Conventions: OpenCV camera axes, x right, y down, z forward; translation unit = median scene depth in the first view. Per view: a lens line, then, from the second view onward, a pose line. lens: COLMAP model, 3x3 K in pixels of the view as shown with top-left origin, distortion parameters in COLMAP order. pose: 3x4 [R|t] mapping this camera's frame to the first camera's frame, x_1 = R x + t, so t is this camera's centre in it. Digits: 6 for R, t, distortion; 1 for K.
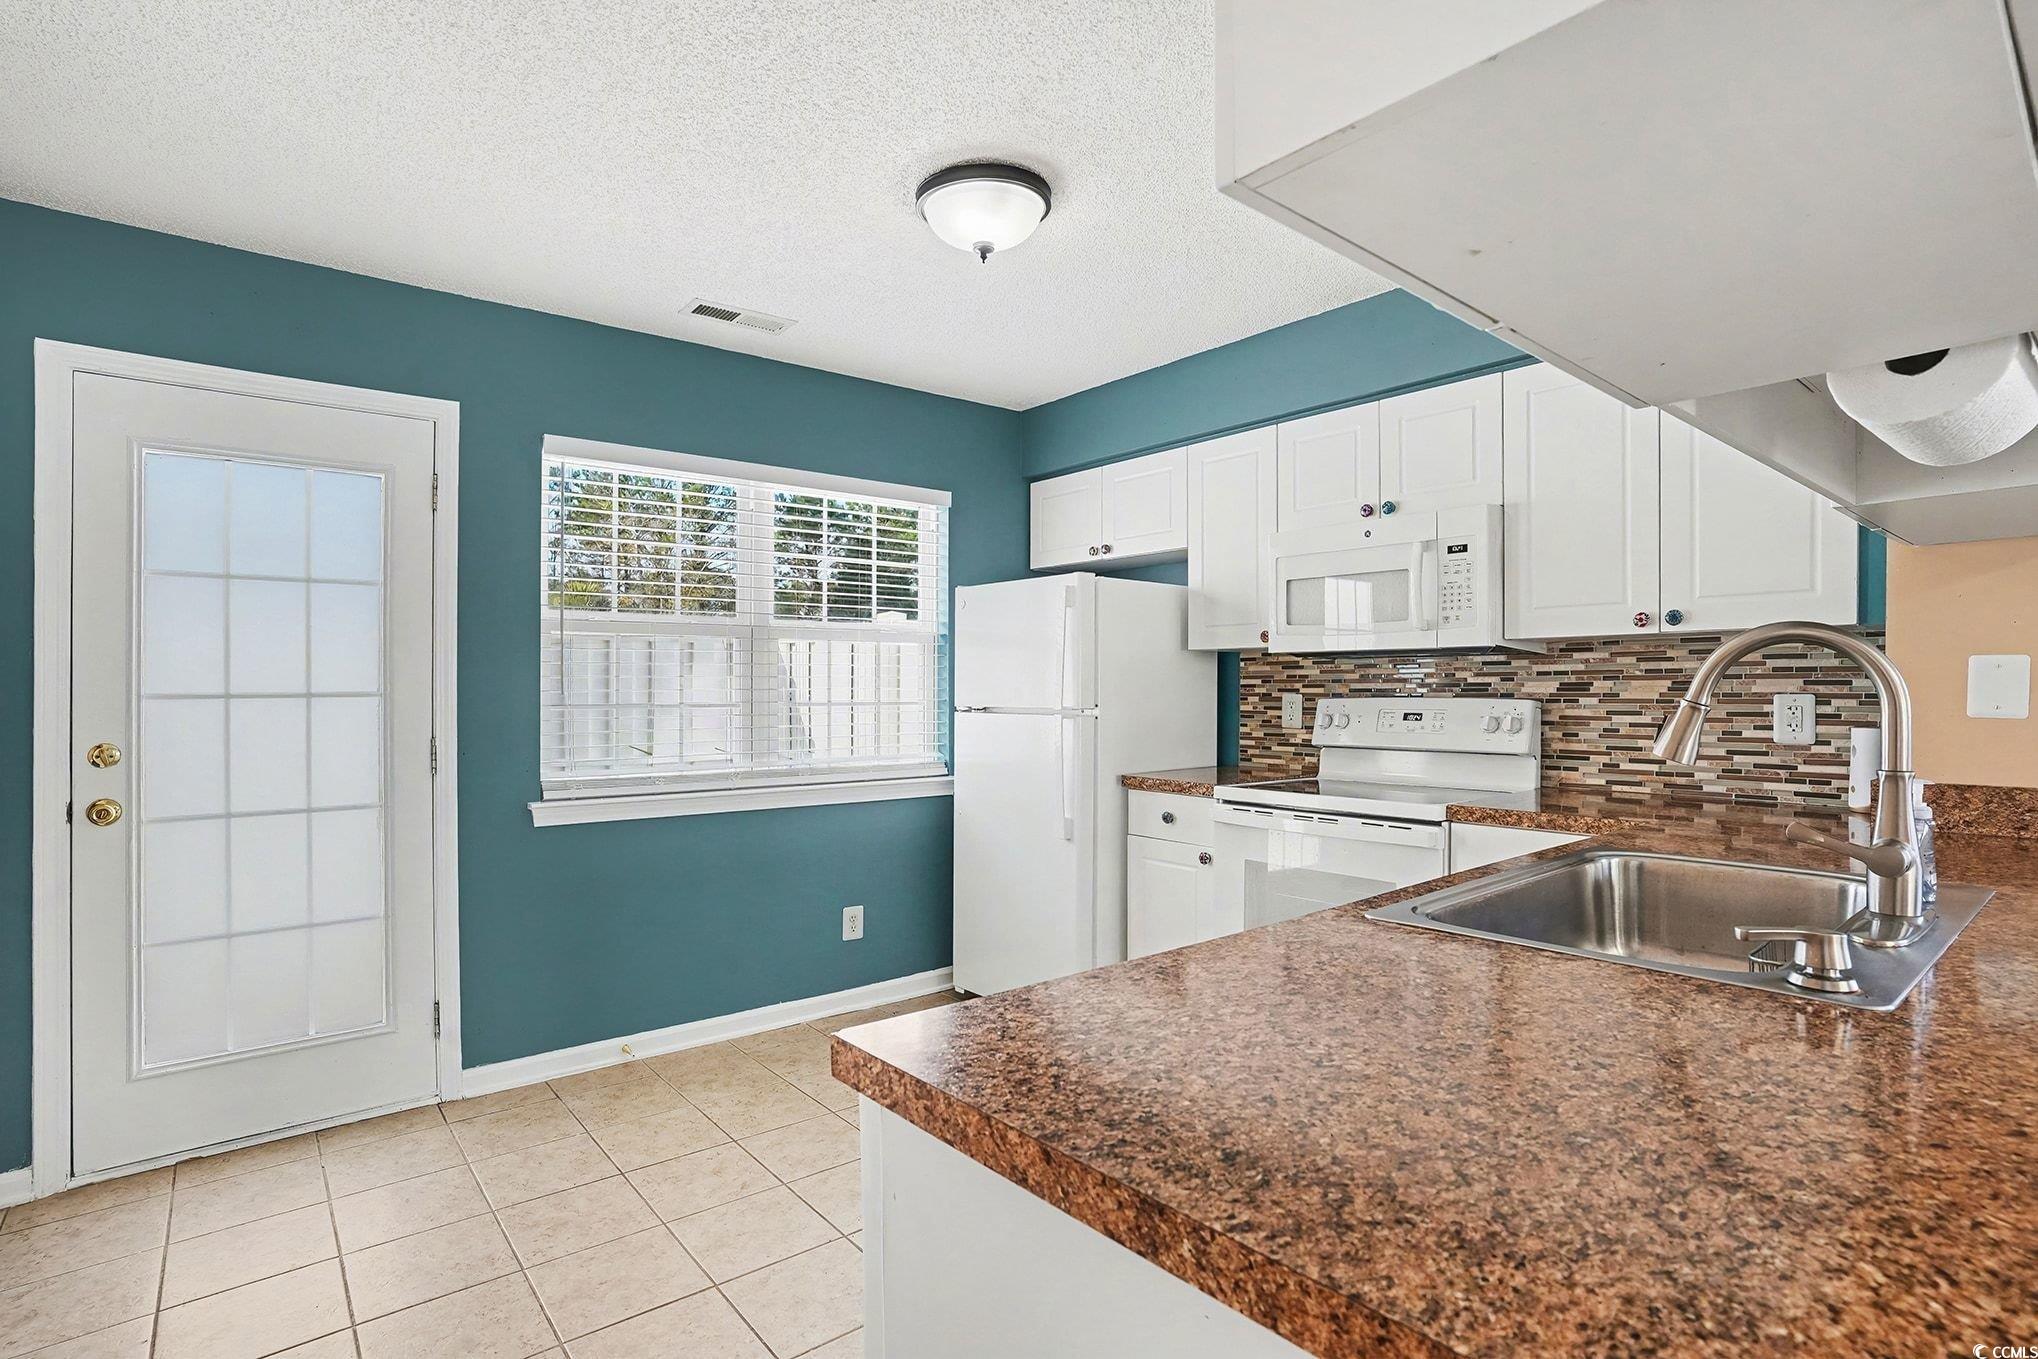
lens RADIAL K [[1007.6, 0, 1019.0], [0, 1007.6, 679.5], [0, 0, 1]] dist [0.001986, 0.000212]
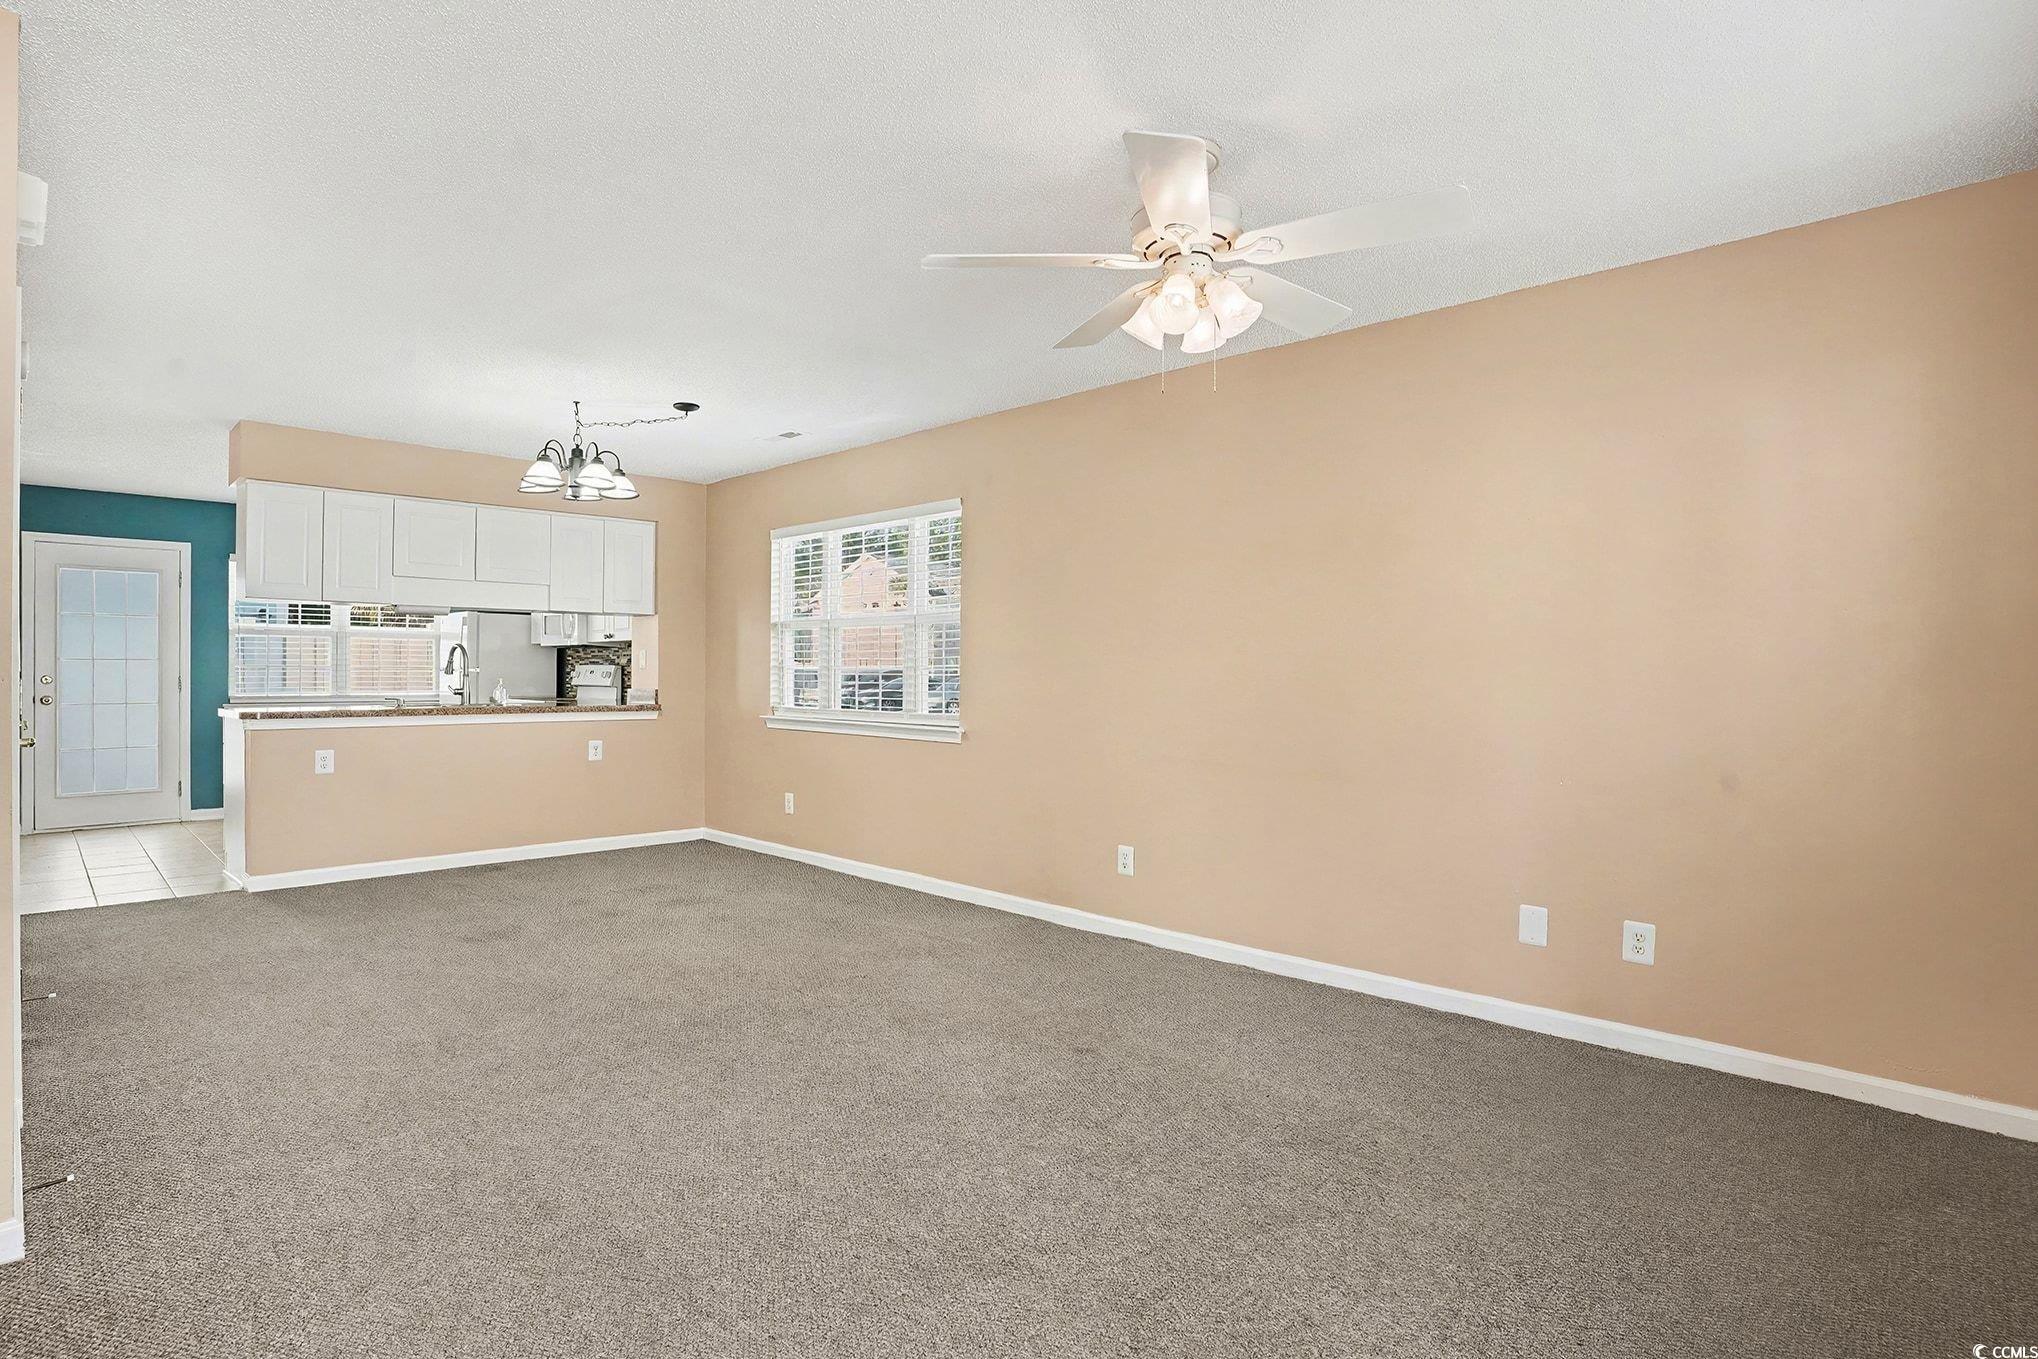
lens RADIAL K [[1001.7, 0, 1007.3], [0, 1001.7, 672.1], [0, 0, 1]] dist [-0.004823, -0.001027]
pose [[0.998503, 0.009913, 0.053784, 1.346517], [-0.010326, 0.999919, 0.007407, 0.007188], [-0.053706, -0.007951, 0.998525, -1.595642]]
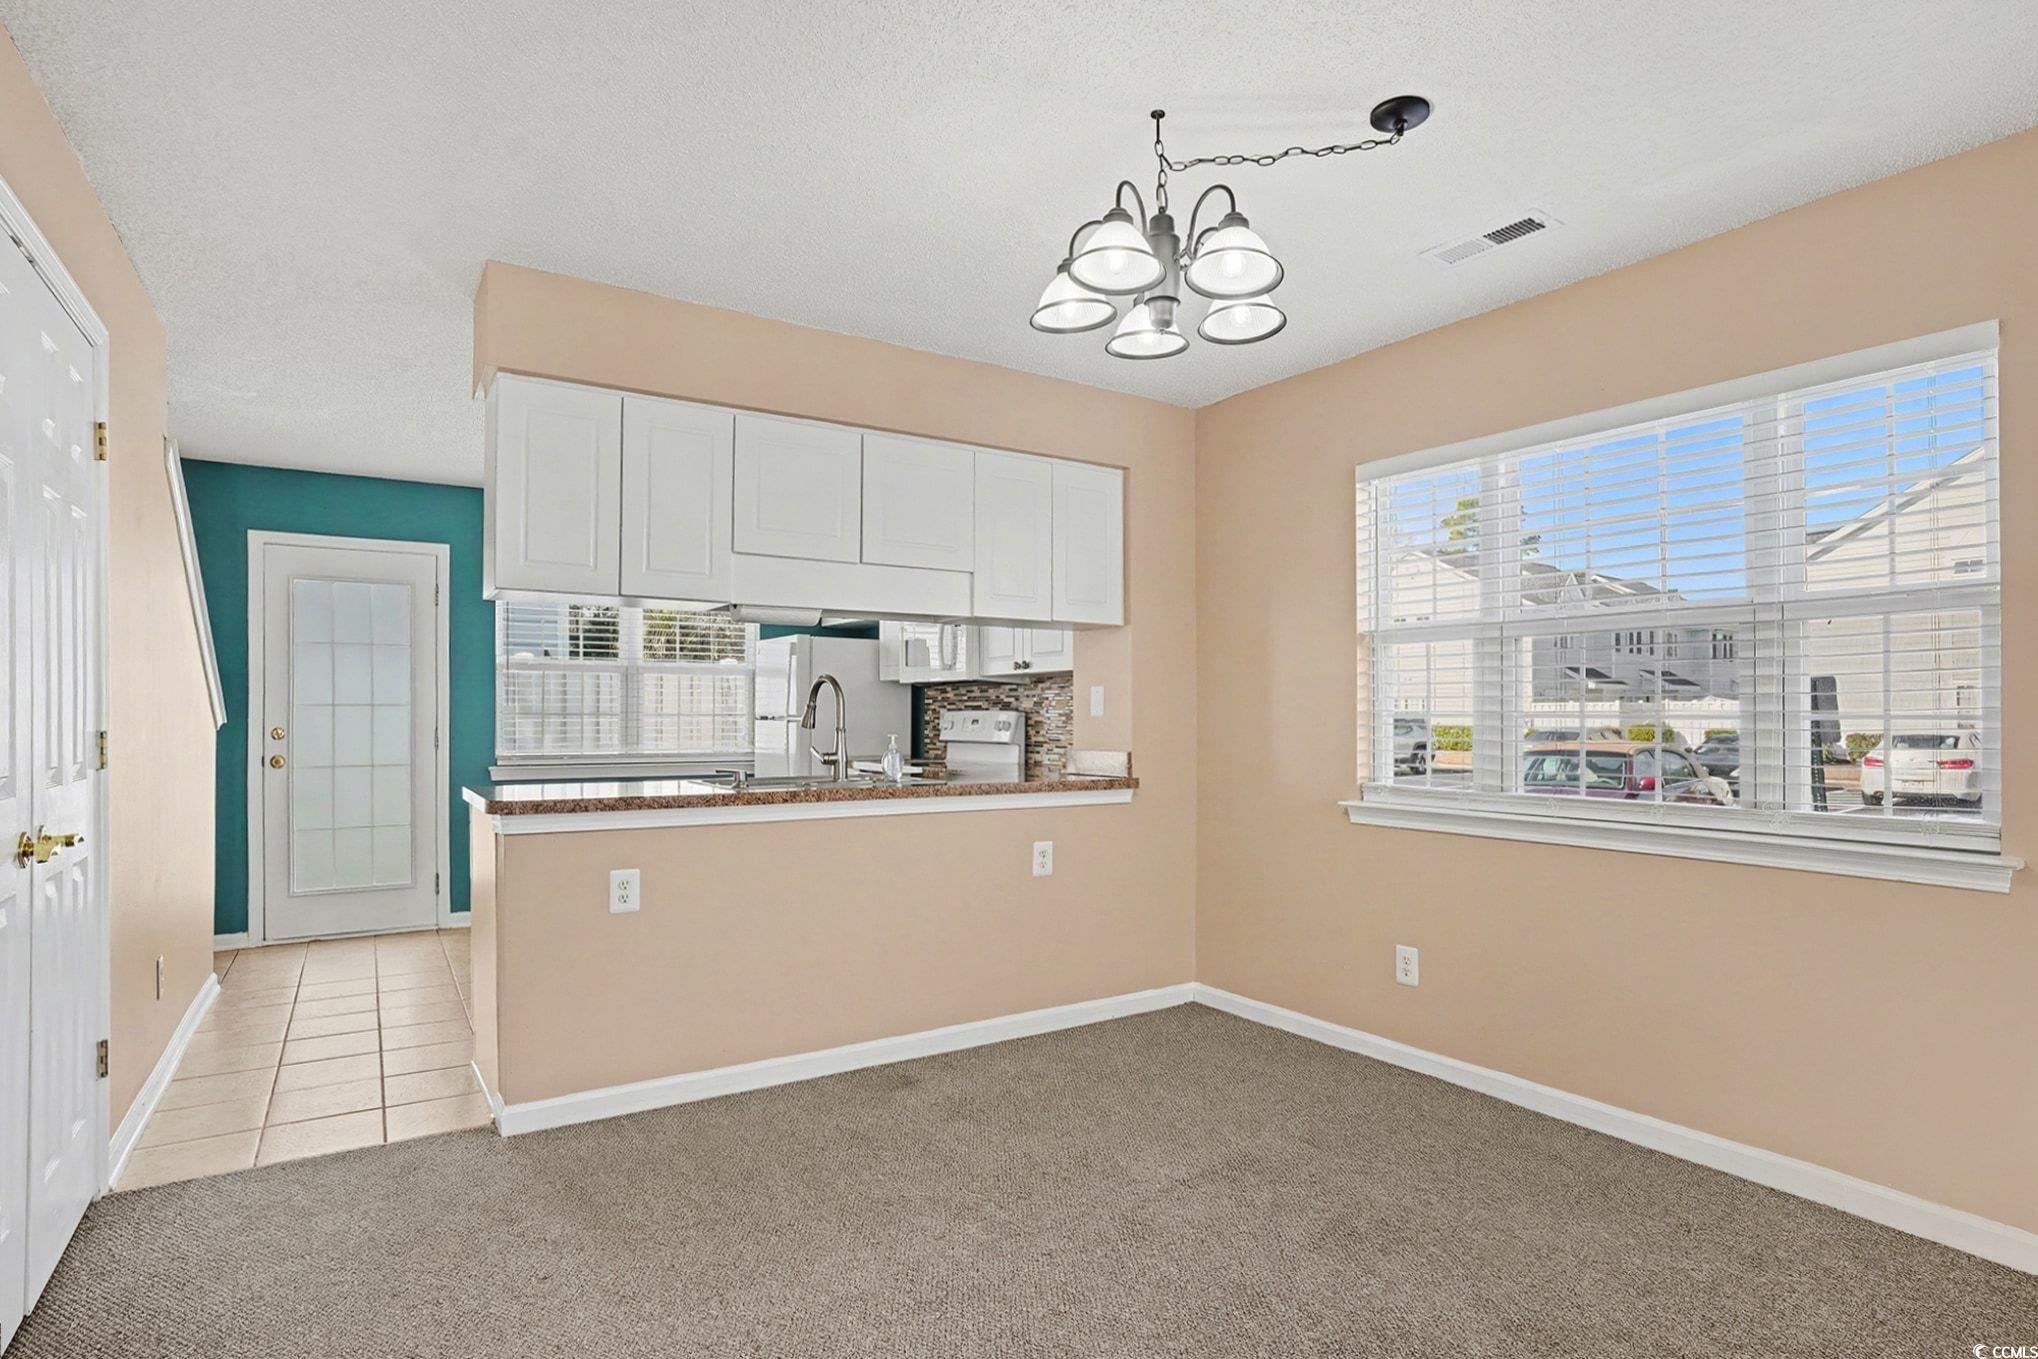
lens RADIAL K [[1041.4, 0, 1075.3], [0, 1041.4, 712.7], [0, 0, 1]] dist [-0.048590, 0.000027]
pose [[0.993560, 0.007431, -0.113067, 0.784804], [-0.006971, 0.999966, 0.004458, 0.013216], [0.113096, -0.003641, 0.993577, -0.711868]]
